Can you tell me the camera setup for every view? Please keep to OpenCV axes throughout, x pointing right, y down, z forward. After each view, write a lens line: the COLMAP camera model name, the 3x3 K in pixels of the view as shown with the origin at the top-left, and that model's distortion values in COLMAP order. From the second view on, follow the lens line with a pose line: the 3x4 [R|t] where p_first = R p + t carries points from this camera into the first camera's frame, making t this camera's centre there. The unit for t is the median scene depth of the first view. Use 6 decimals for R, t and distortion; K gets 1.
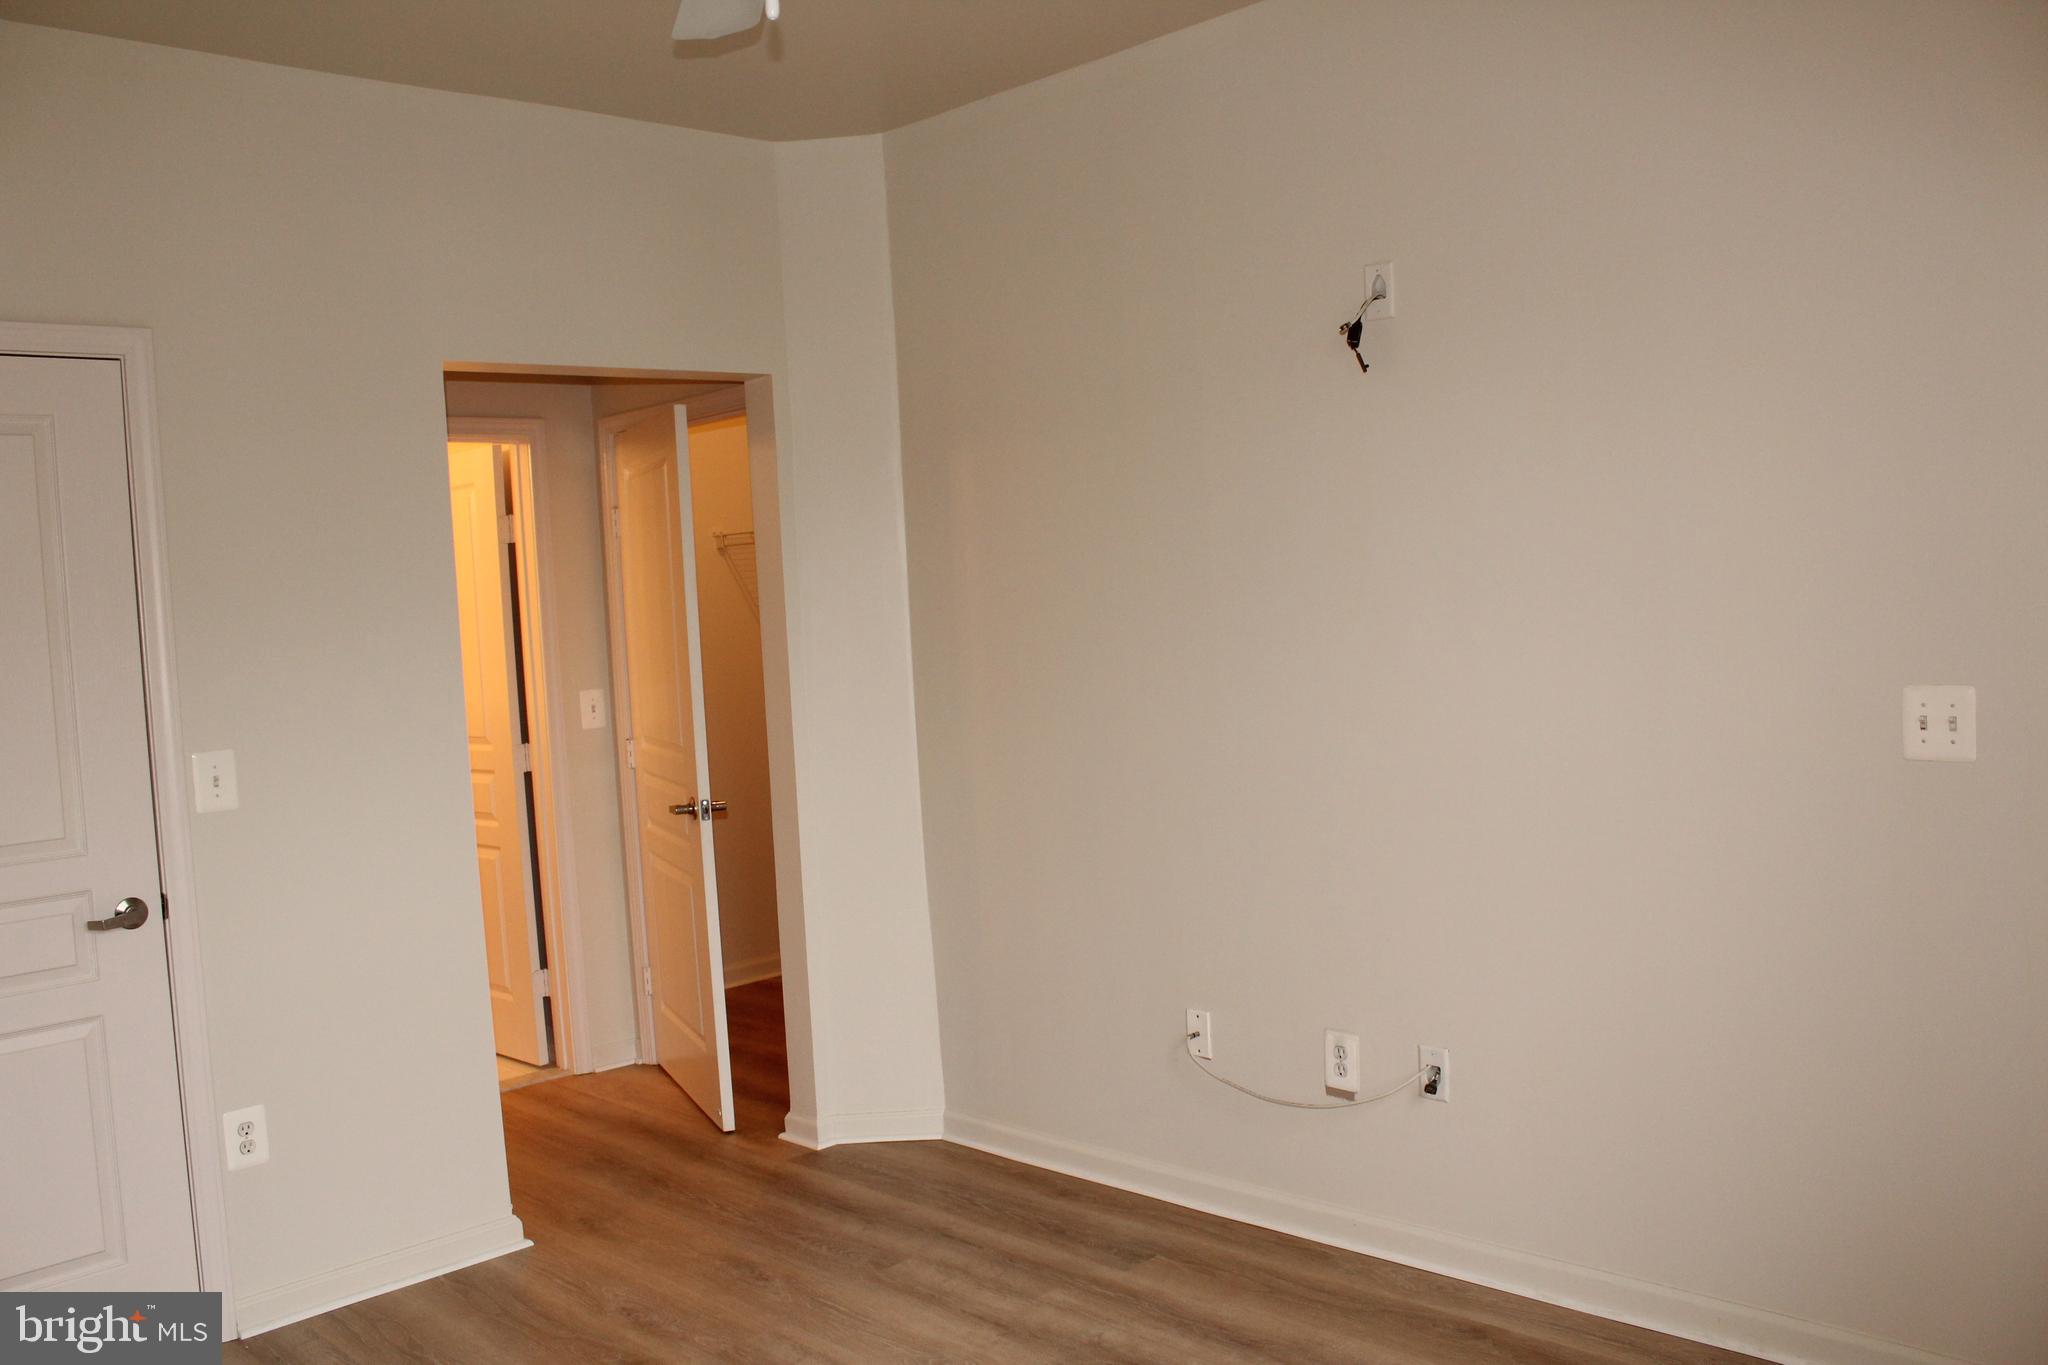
lens RADIAL K [[1714.6, 0, 1011.1], [0, 1714.6, 684.0], [0, 0, 1]] dist [-0.169904, 0.150873]
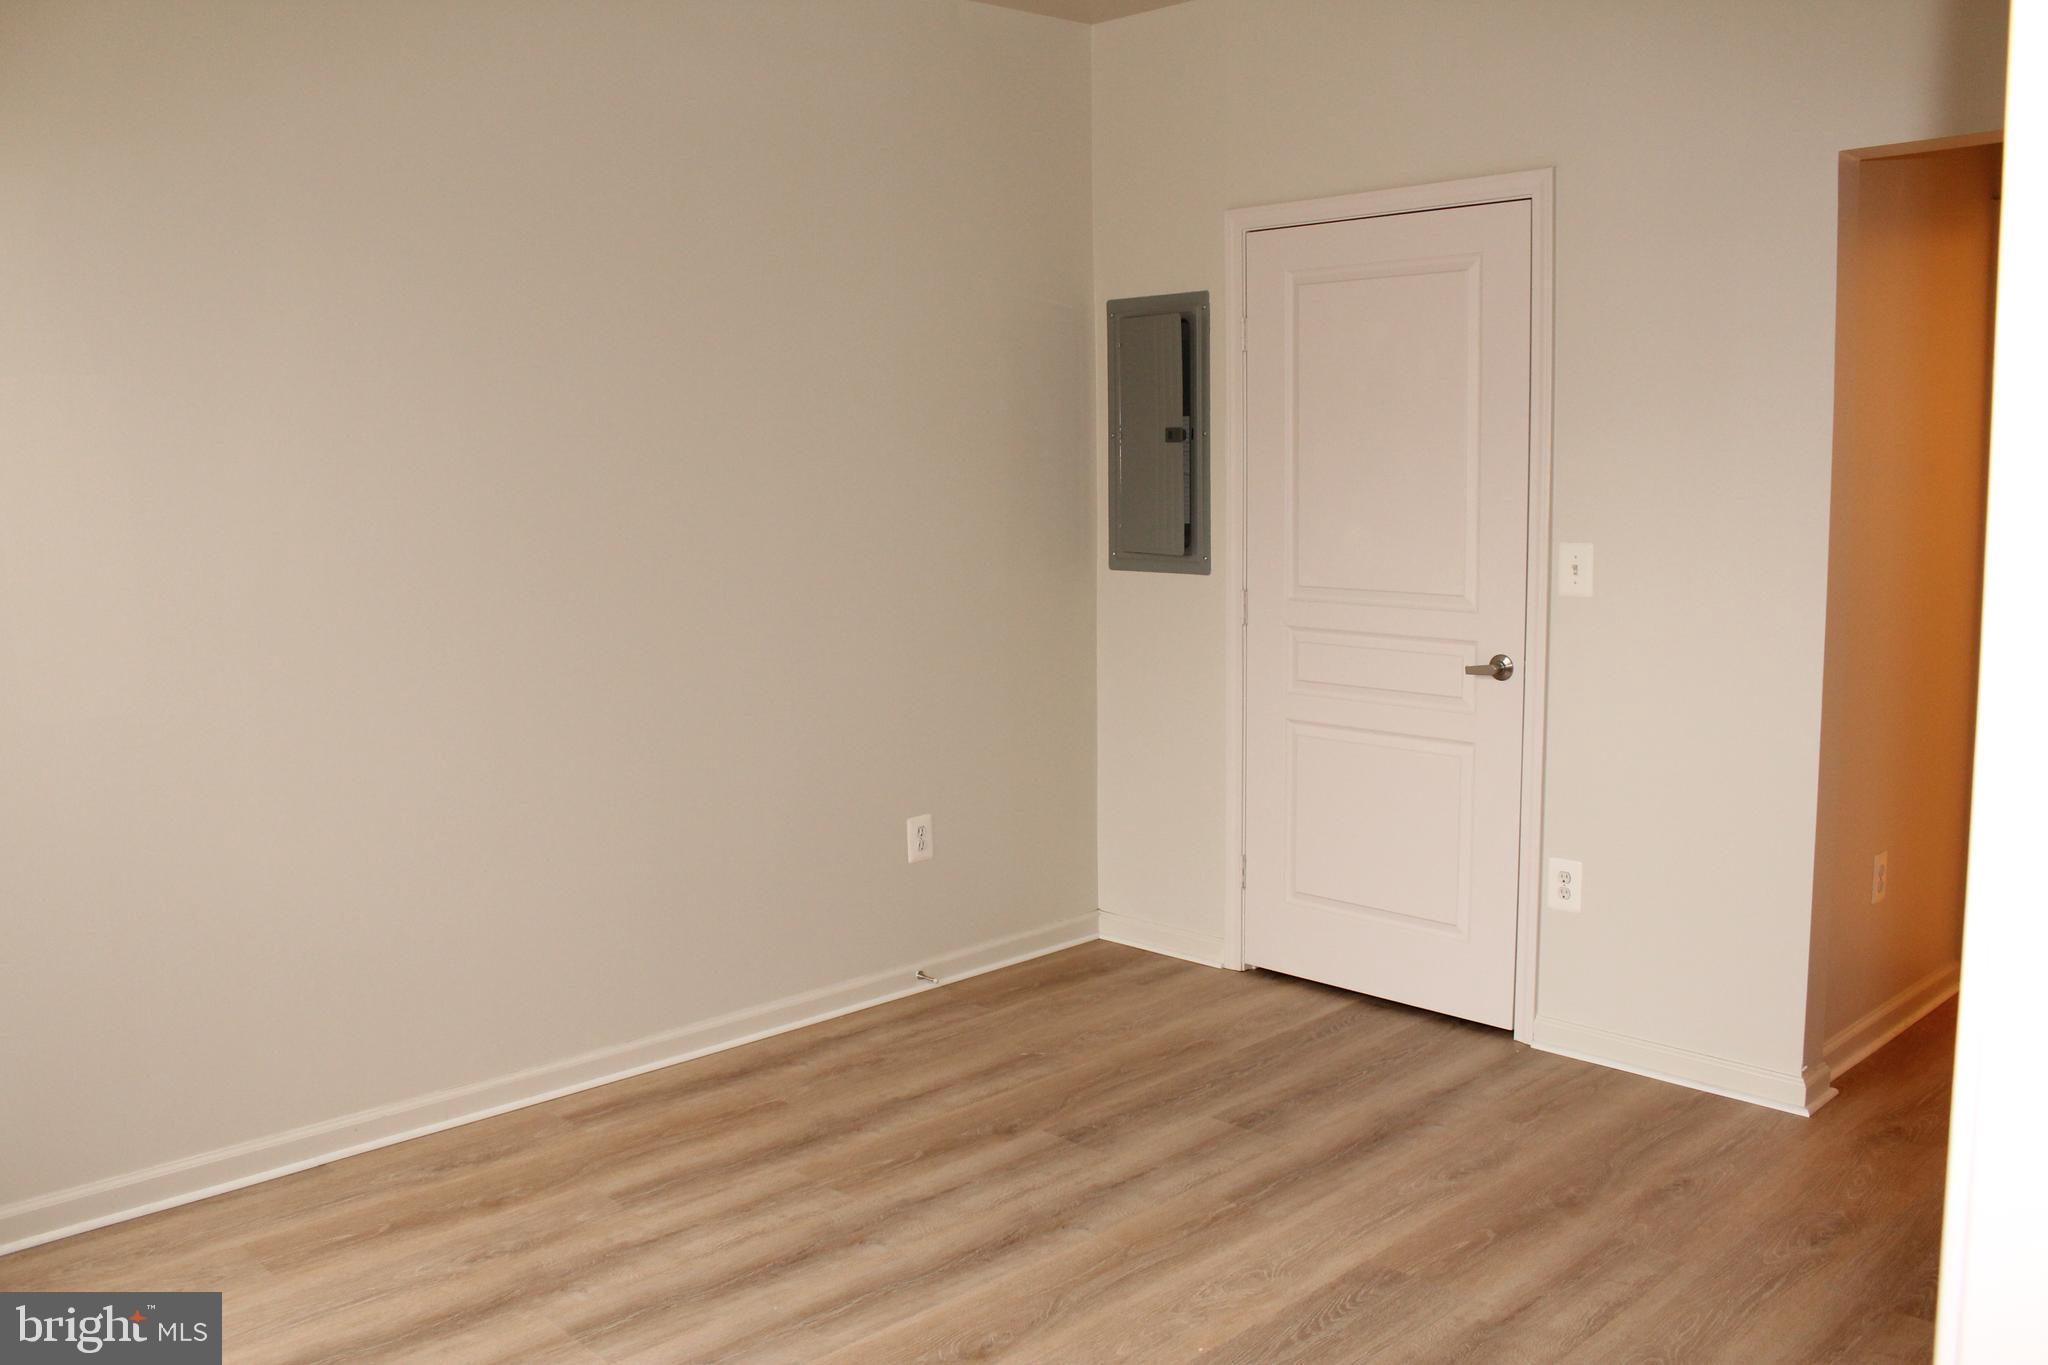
lens RADIAL K [[1714.6, 0, 1030.7], [0, 1714.6, 688.7], [0, 0, 1]] dist [-0.169904, 0.150873]
pose [[-0.000321, 0.195423, -0.980719, 0.652836], [-0.036747, 0.980054, 0.195302, -0.071349], [0.999325, 0.036101, 0.006867, 0.624098]]
